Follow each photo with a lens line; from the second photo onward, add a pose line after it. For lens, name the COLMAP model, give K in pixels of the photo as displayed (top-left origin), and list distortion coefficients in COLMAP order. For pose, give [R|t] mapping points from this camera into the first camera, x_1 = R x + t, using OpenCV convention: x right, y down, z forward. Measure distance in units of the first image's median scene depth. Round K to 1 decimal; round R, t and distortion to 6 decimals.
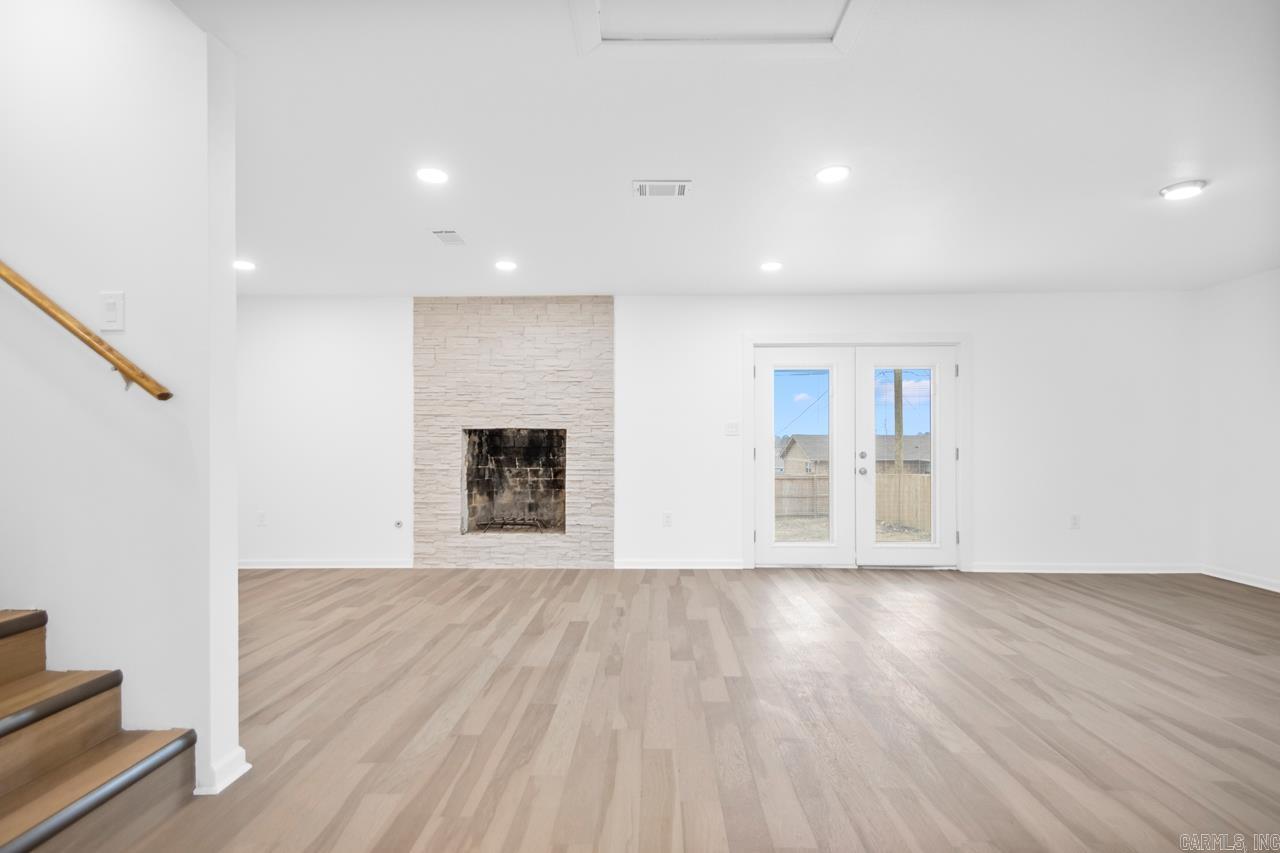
lens RADIAL K [[595.6, 0, 649.4], [0, 595.6, 442.8], [0, 0, 1]] dist [0.036916, -0.015178]
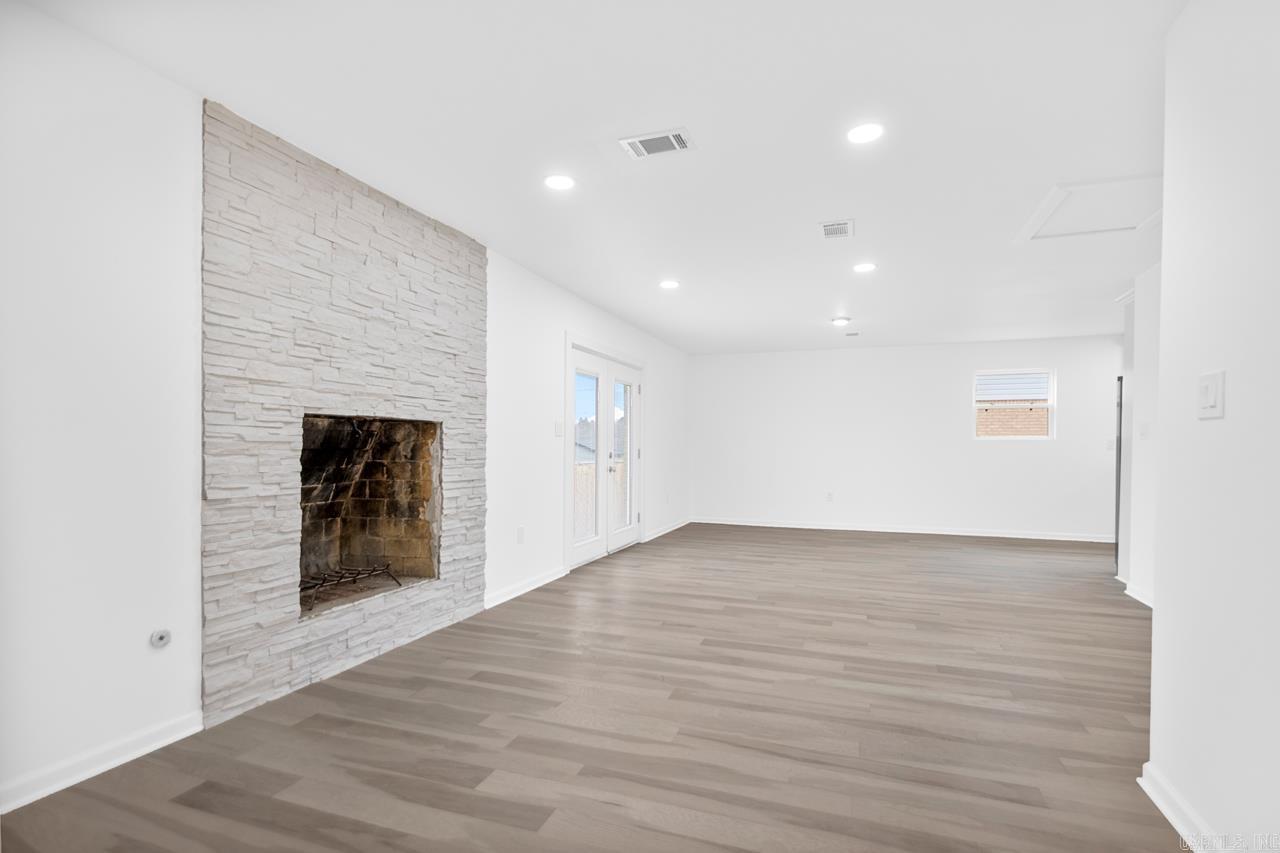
lens RADIAL K [[597.5, 0, 652.6], [0, 597.5, 451.6], [0, 0, 1]] dist [0.029207, -0.000112]
pose [[0.313762, -0.005006, 0.949488, -0.709519], [-0.007469, 0.999942, 0.007740, 0.003363], [-0.949472, -0.009521, 0.313707, 0.560712]]
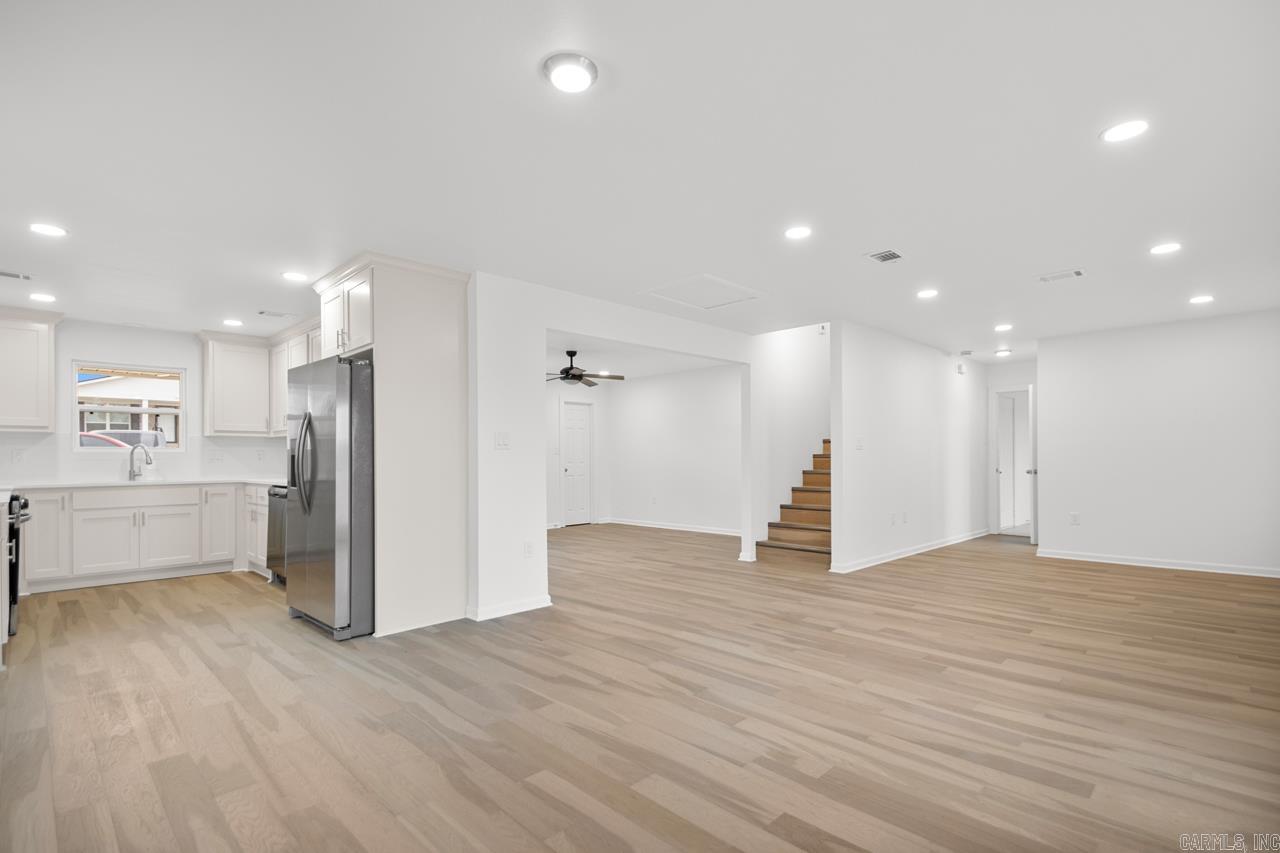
lens RADIAL K [[602.5, 0, 651.4], [0, 602.5, 454.2], [0, 0, 1]] dist [0.049691, -0.028408]
pose [[-0.690173, -0.000098, -0.723644, 0.758799], [0.006113, 0.999964, -0.005965, 0.001595], [0.723618, -0.008540, -0.690148, 0.888108]]
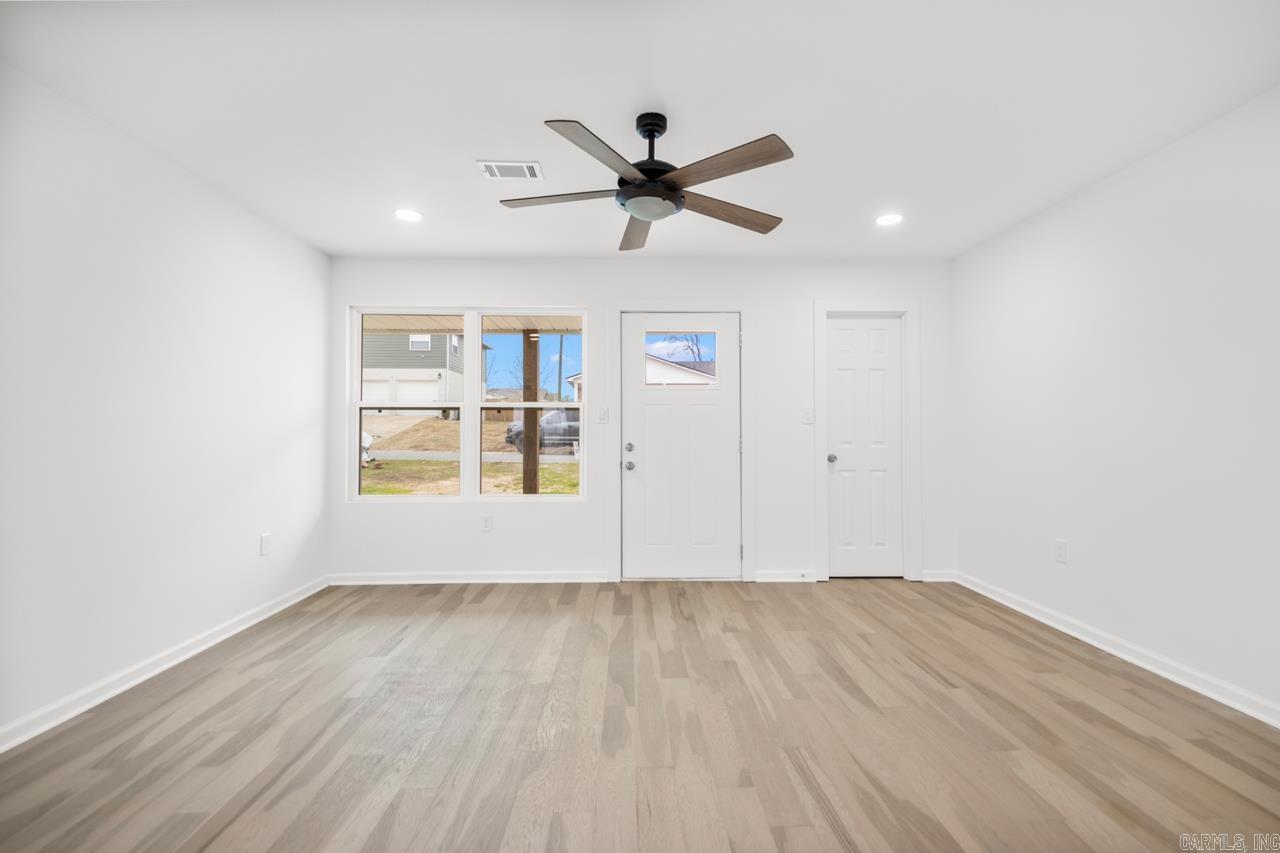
lens RADIAL K [[593.9, 0, 653.7], [0, 593.9, 429.6], [0, 0, 1]] dist [0.021003, -0.000212]
pose [[-0.998769, 0.002700, -0.049530, -0.097480], [0.003023, 0.999975, -0.006462, 0.000050], [0.049512, -0.006604, -0.998752, 0.262170]]
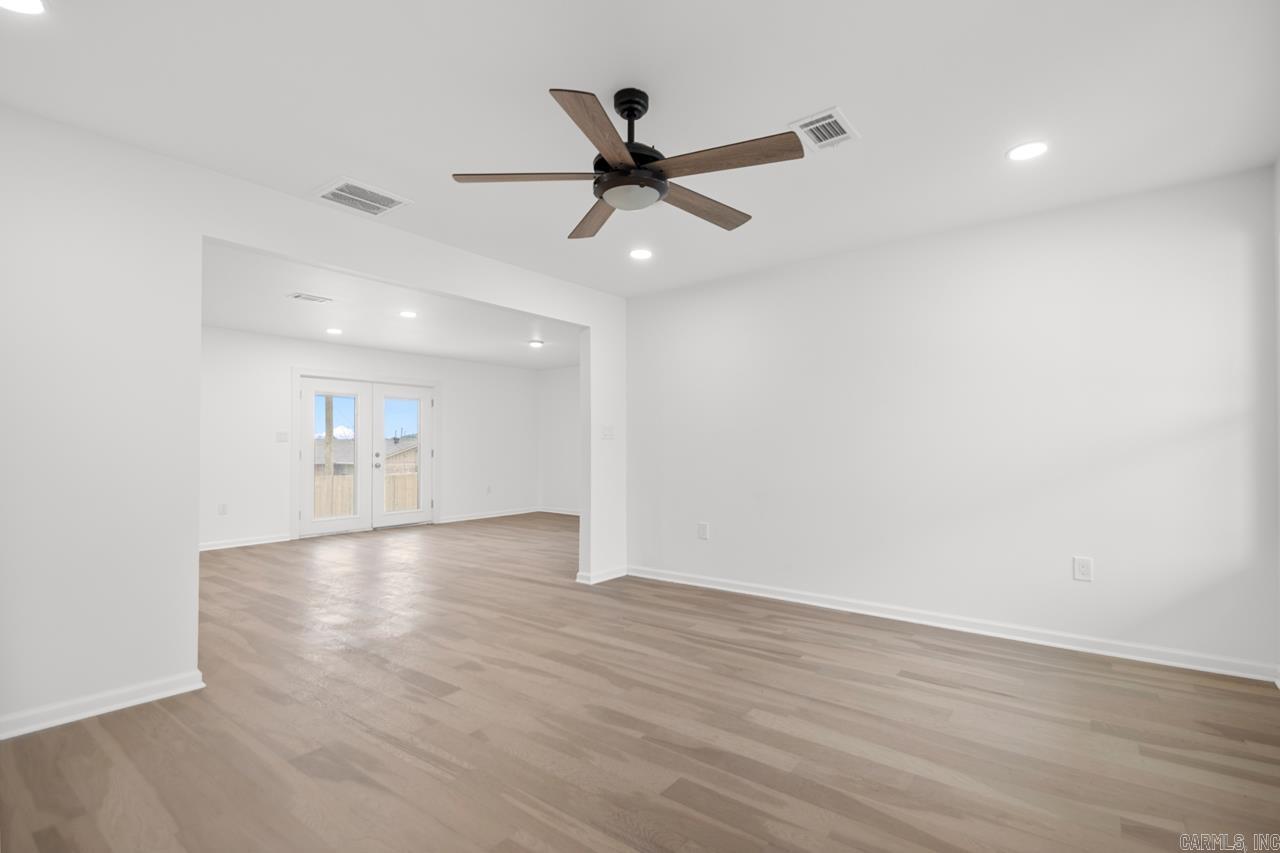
lens RADIAL K [[595.6, 0, 649.4], [0, 595.6, 442.8], [0, 0, 1]] dist [0.036916, -0.015178]
pose [[0.598441, 0.002725, 0.801162, -0.450367], [0.002076, 0.999986, -0.004952, -0.001293], [-0.801164, 0.004626, 0.598427, -0.466885]]
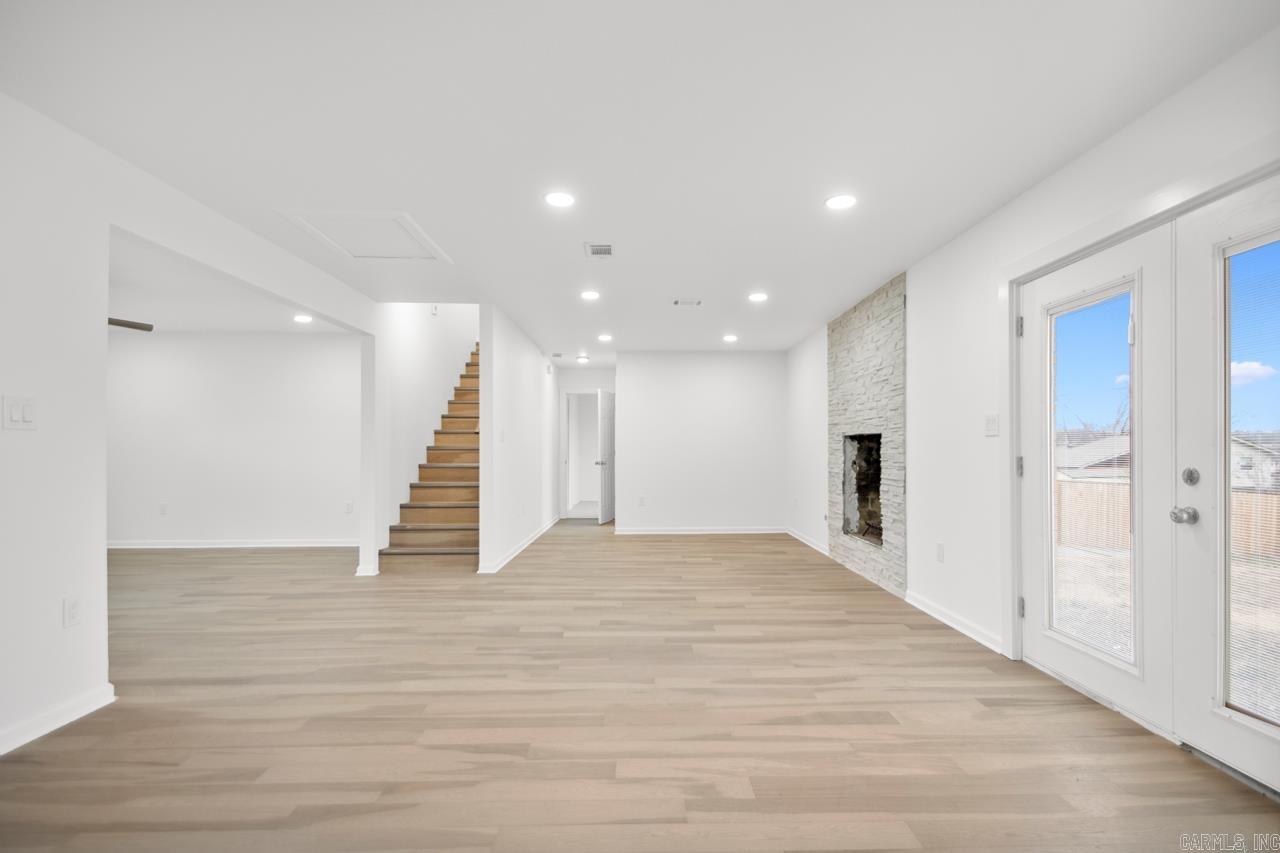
lens RADIAL K [[595.6, 0, 649.4], [0, 595.6, 442.8], [0, 0, 1]] dist [0.036916, -0.015178]
pose [[0.039857, -0.011304, -0.999141, 0.756672], [-0.001301, 0.999935, -0.011365, 0.002303], [0.999205, 0.001753, 0.039840, 0.610251]]
